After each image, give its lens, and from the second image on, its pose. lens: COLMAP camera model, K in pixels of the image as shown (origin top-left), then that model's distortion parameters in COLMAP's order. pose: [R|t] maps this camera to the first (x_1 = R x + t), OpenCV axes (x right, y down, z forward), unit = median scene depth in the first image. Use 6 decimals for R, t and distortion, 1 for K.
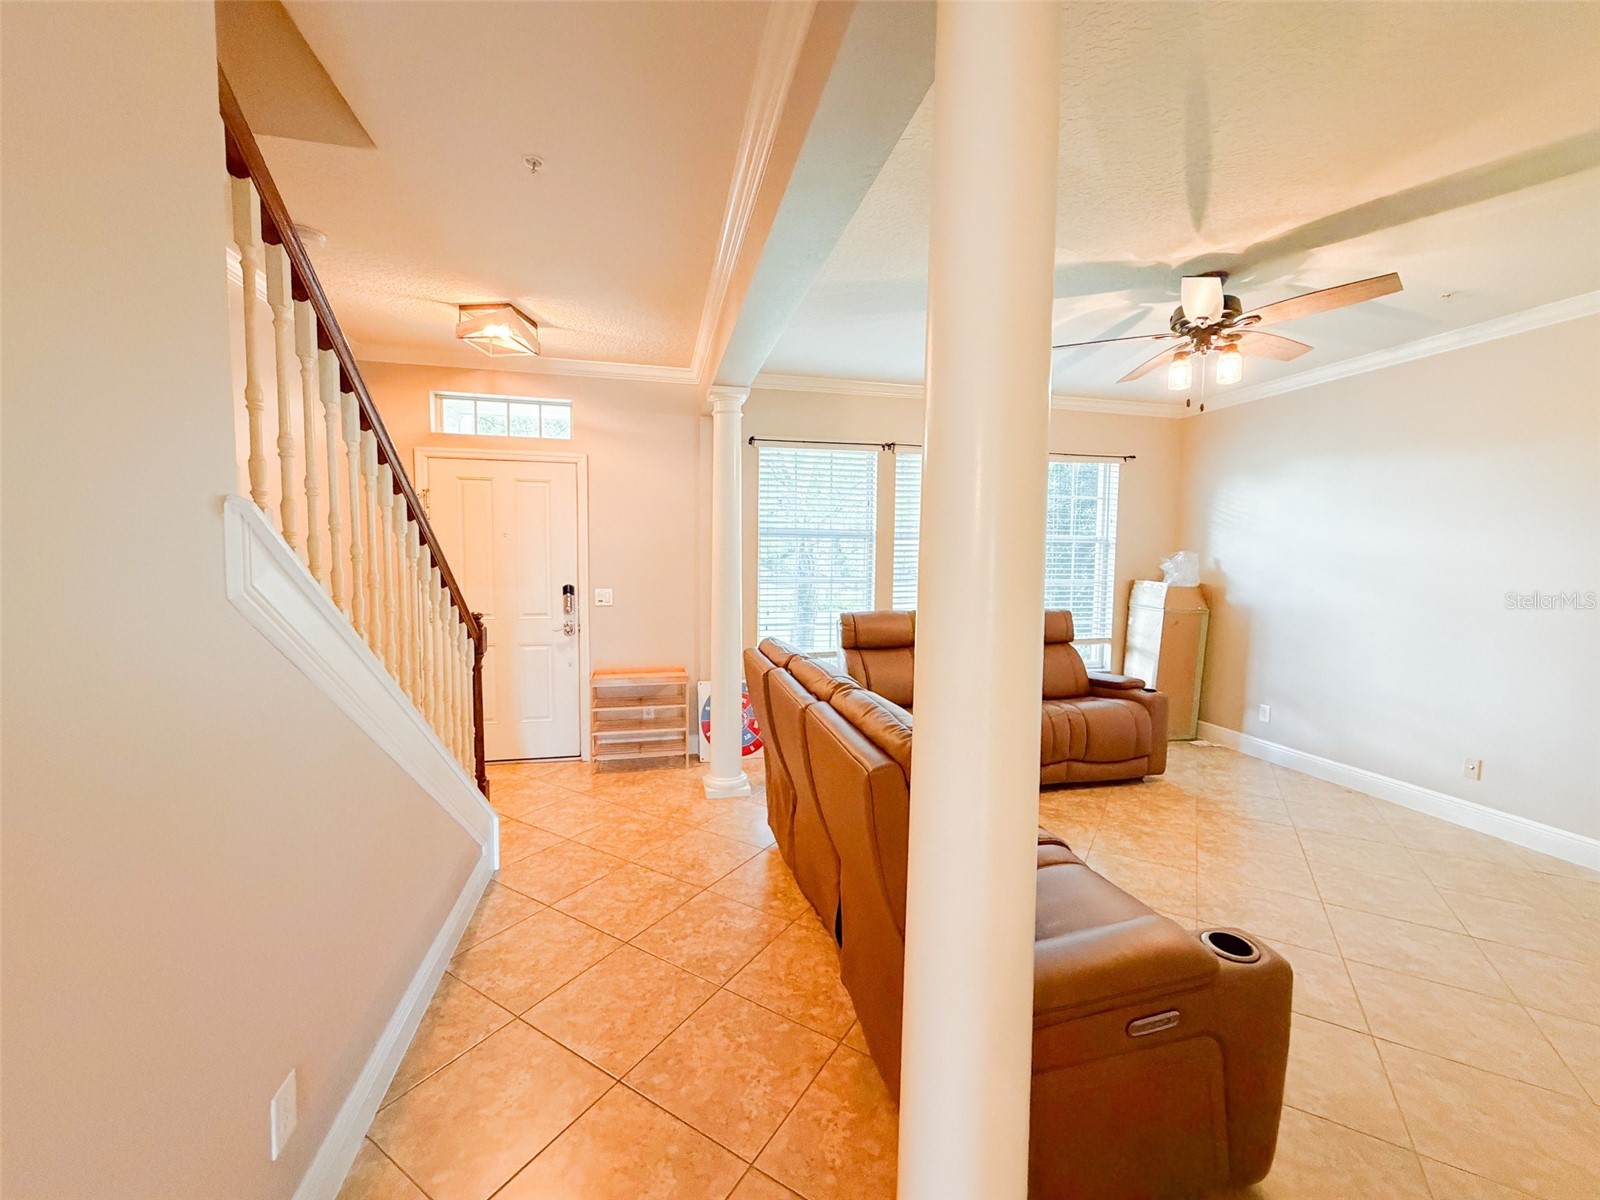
lens RADIAL K [[636.0, 0, 796.0], [0, 636.0, 600.8], [0, 0, 1]] dist [-0.000777, -0.000389]
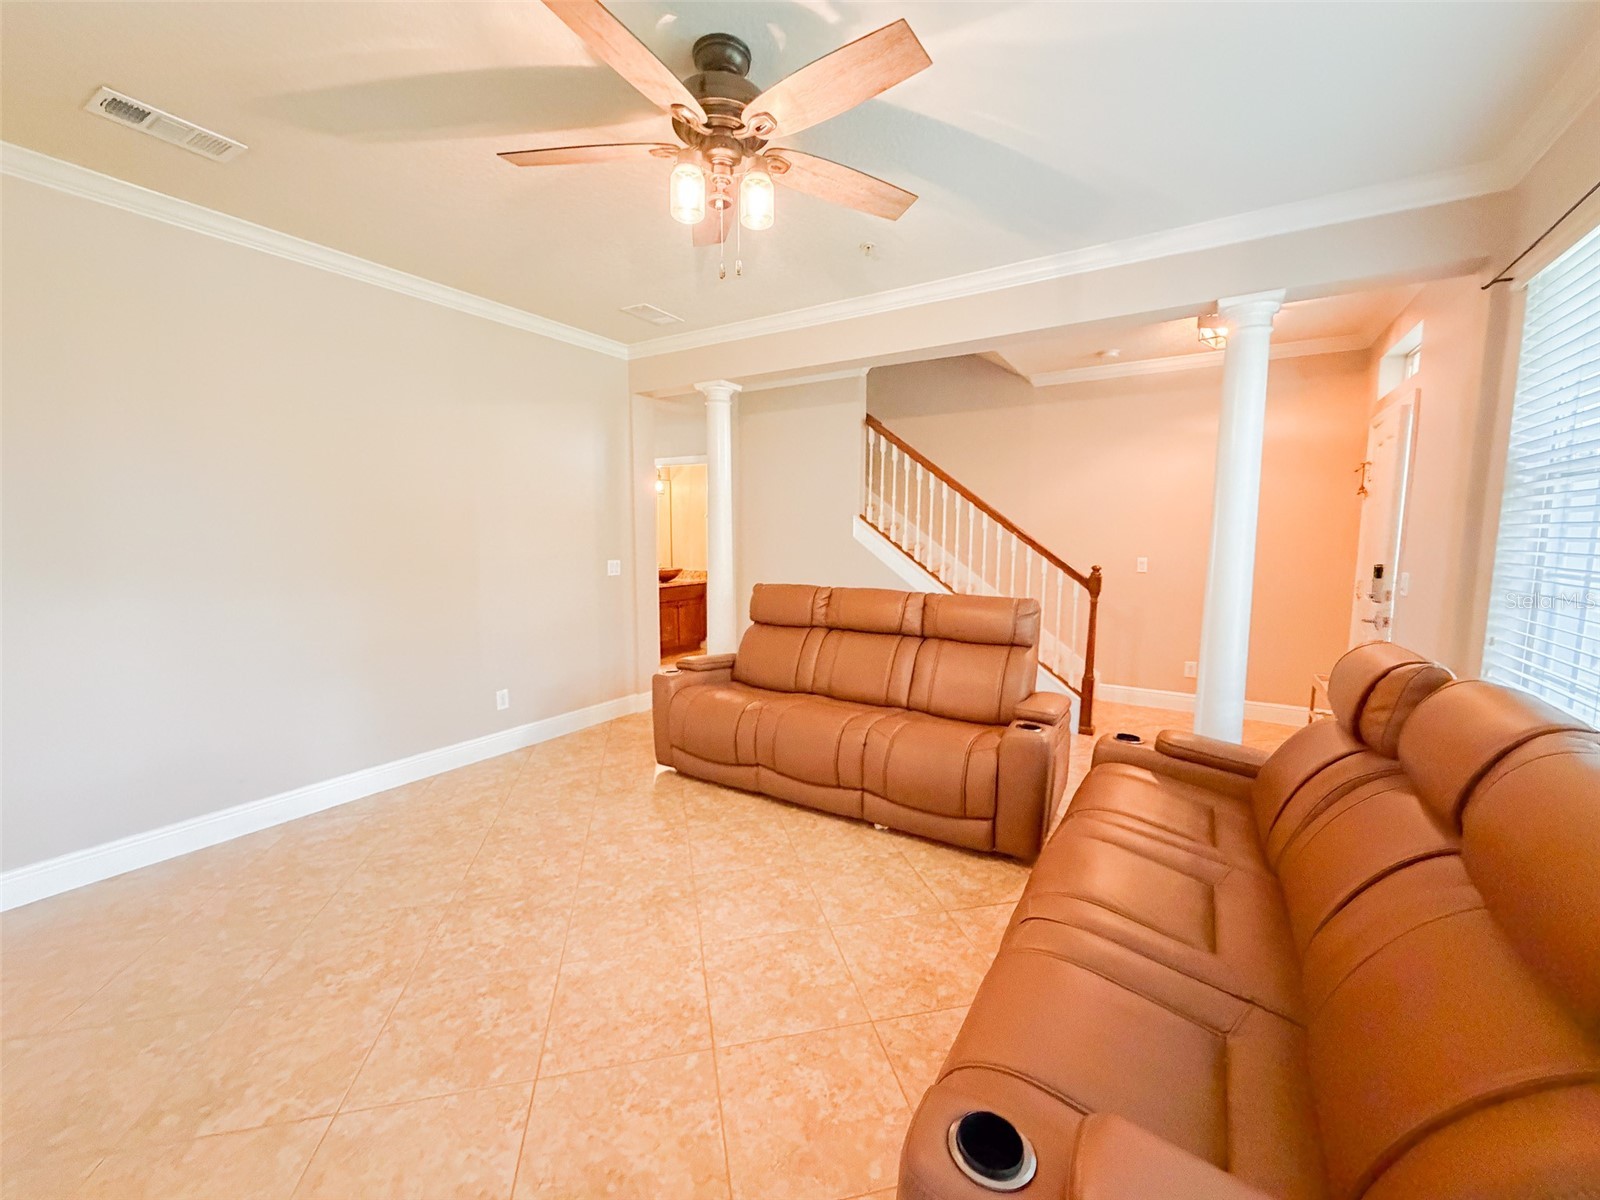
lens RADIAL K [[636.0, 0, 795.0], [0, 636.0, 596.4], [0, 0, 1]] dist [-0.000777, -0.000389]
pose [[-0.711959, 0.055581, -0.700018, 0.951561], [-0.061351, 0.988128, 0.140855, -0.071020], [0.699536, 0.143230, -0.700096, 1.395094]]
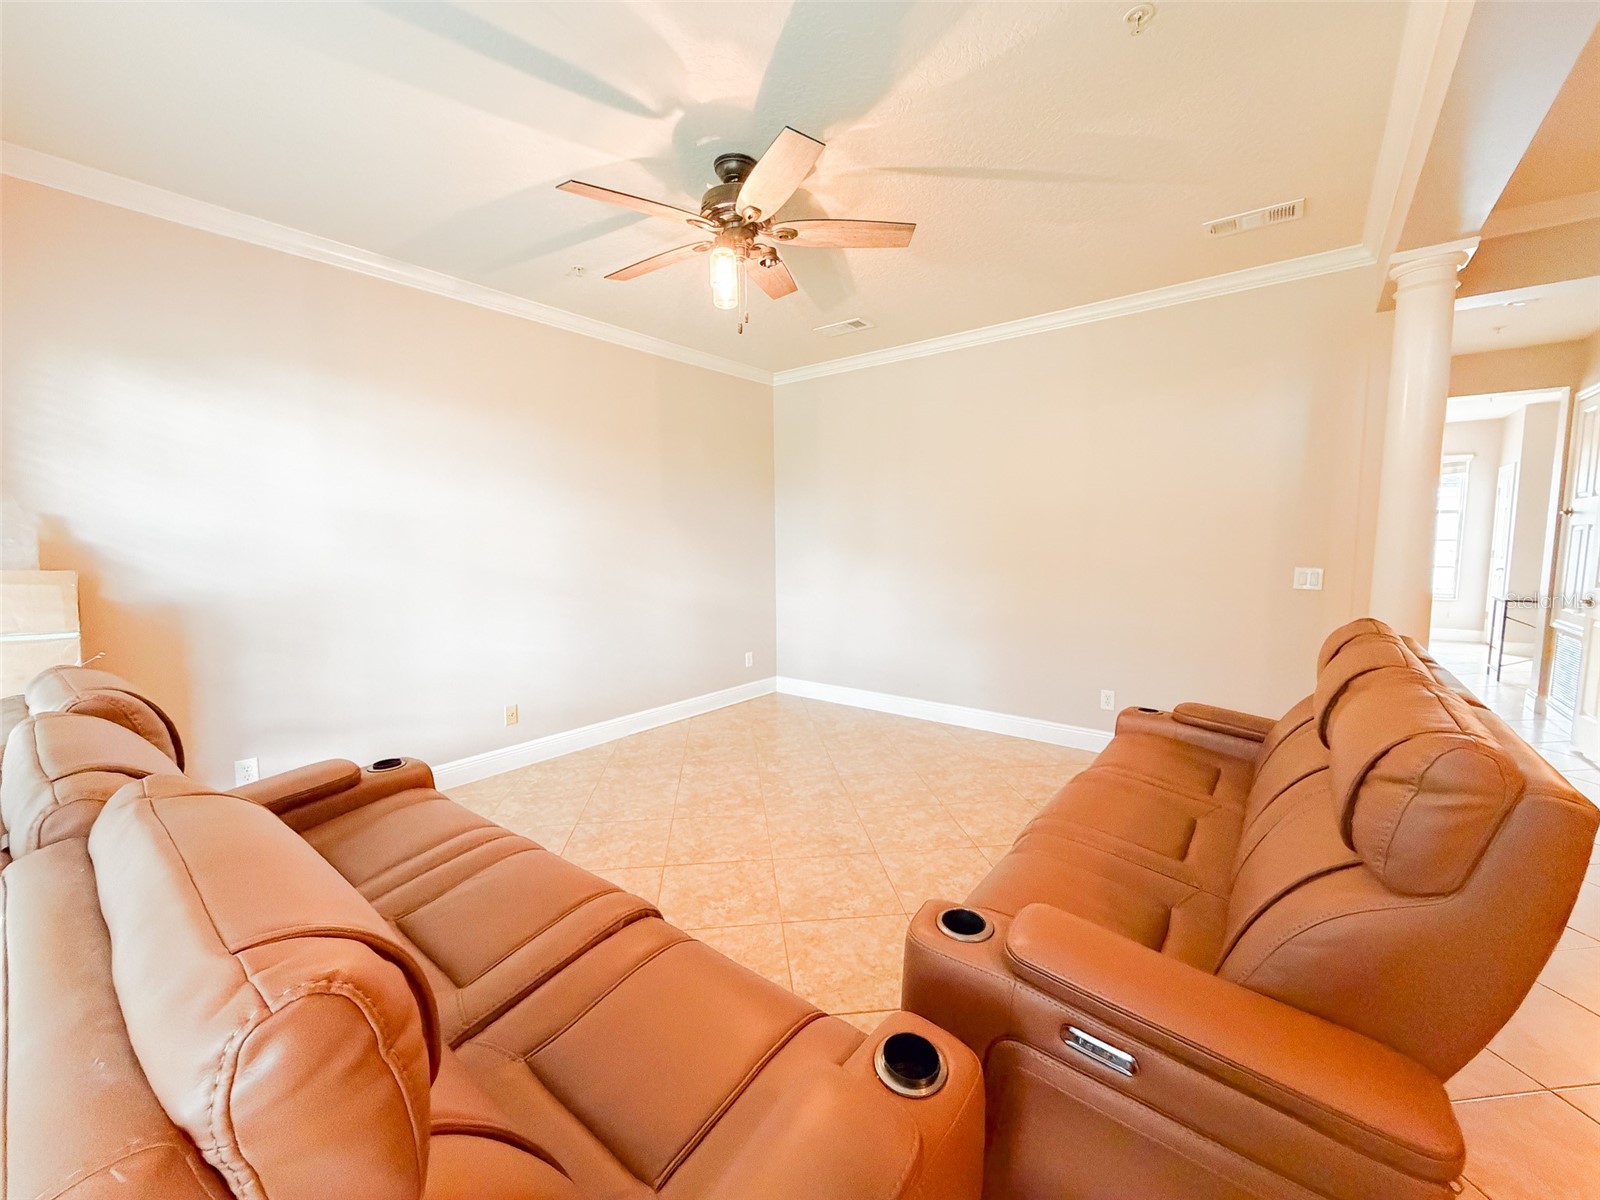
lens RADIAL K [[636.0, 0, 797.1], [0, 636.0, 601.2], [0, 0, 1]] dist [-0.000777, -0.000389]
pose [[-0.620210, -0.084396, 0.779882, -0.069099], [0.054746, 0.987114, 0.150360, -0.068089], [-0.782523, 0.135950, -0.607598, 1.346729]]
